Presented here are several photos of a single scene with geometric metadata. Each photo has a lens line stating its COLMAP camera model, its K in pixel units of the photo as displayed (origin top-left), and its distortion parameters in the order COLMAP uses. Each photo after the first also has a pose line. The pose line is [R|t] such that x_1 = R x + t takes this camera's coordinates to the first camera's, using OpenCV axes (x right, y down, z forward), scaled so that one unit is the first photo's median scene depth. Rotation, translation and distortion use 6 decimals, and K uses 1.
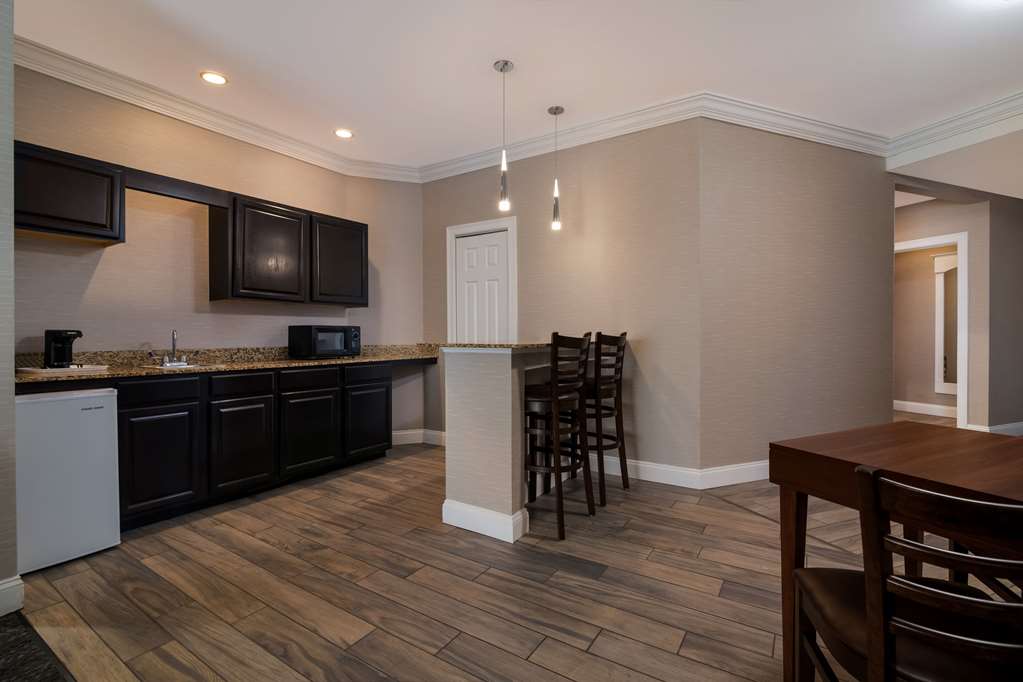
lens RADIAL K [[462.8, 0, 515.6], [0, 462.8, 335.8], [0, 0, 1]] dist [-0.001622, -0.000289]
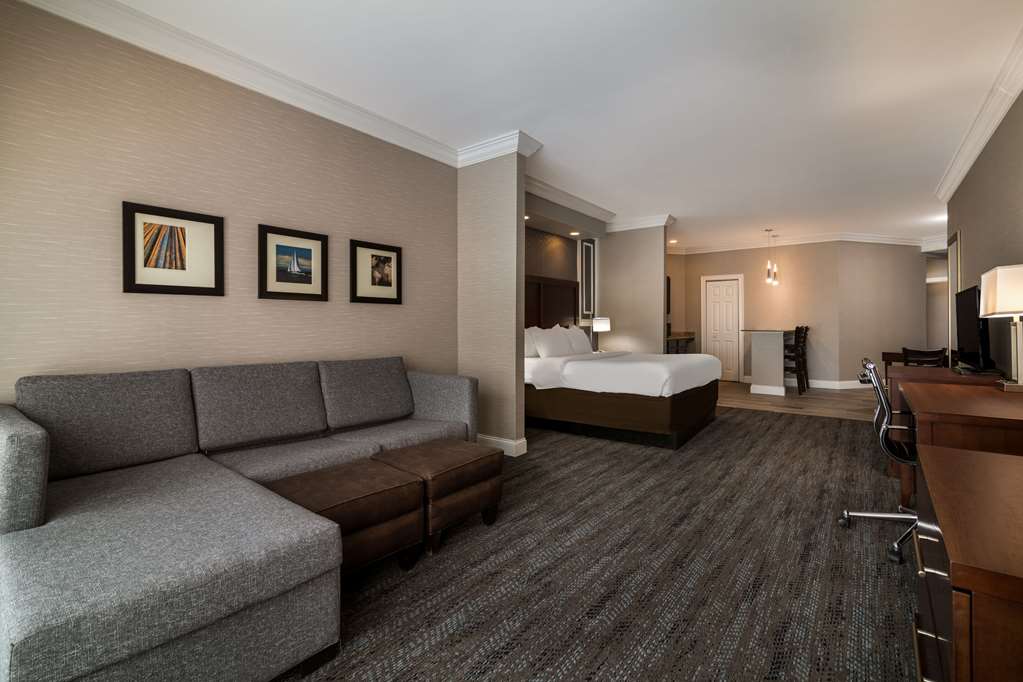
lens RADIAL K [[462.8, 0, 503.7], [0, 462.8, 322.2], [0, 0, 1]] dist [-0.001622, -0.000289]
pose [[0.997054, 0.000717, -0.076699, -3.699469], [-0.001770, 0.999905, -0.013656, 0.028567], [0.076682, 0.013752, 0.996961, -4.951929]]
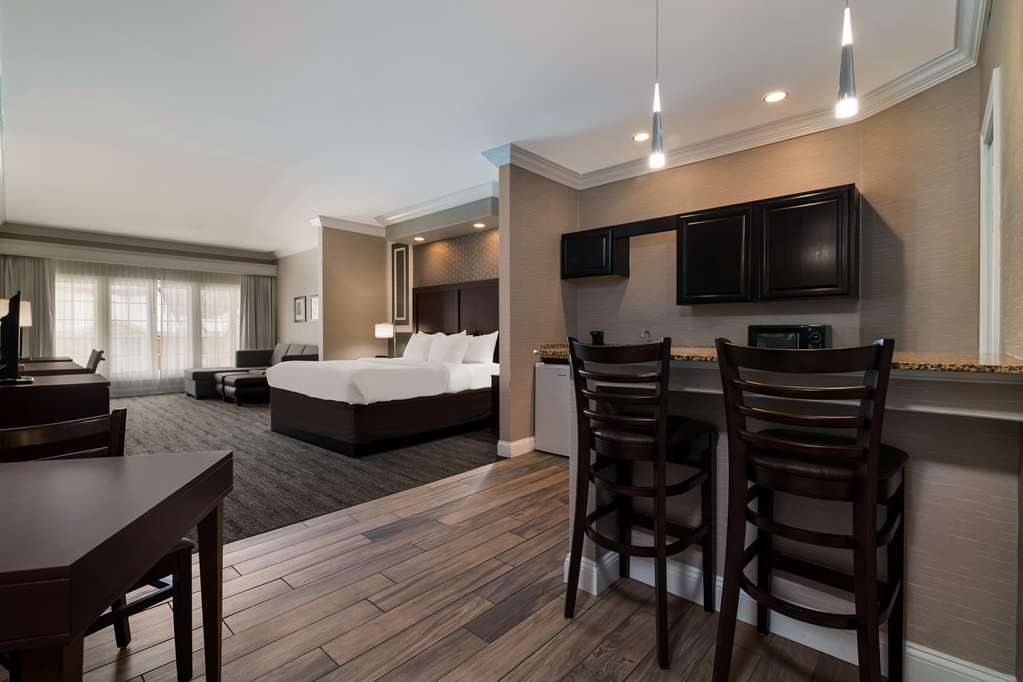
lens RADIAL K [[462.8, 0, 512.5], [0, 462.8, 337.5], [0, 0, 1]] dist [-0.001622, -0.000289]
pose [[-0.159850, 0.016433, -0.987004, 0.885209], [-0.005223, 0.999833, 0.017492, -0.019313], [0.987127, 0.007951, -0.159738, 1.086962]]
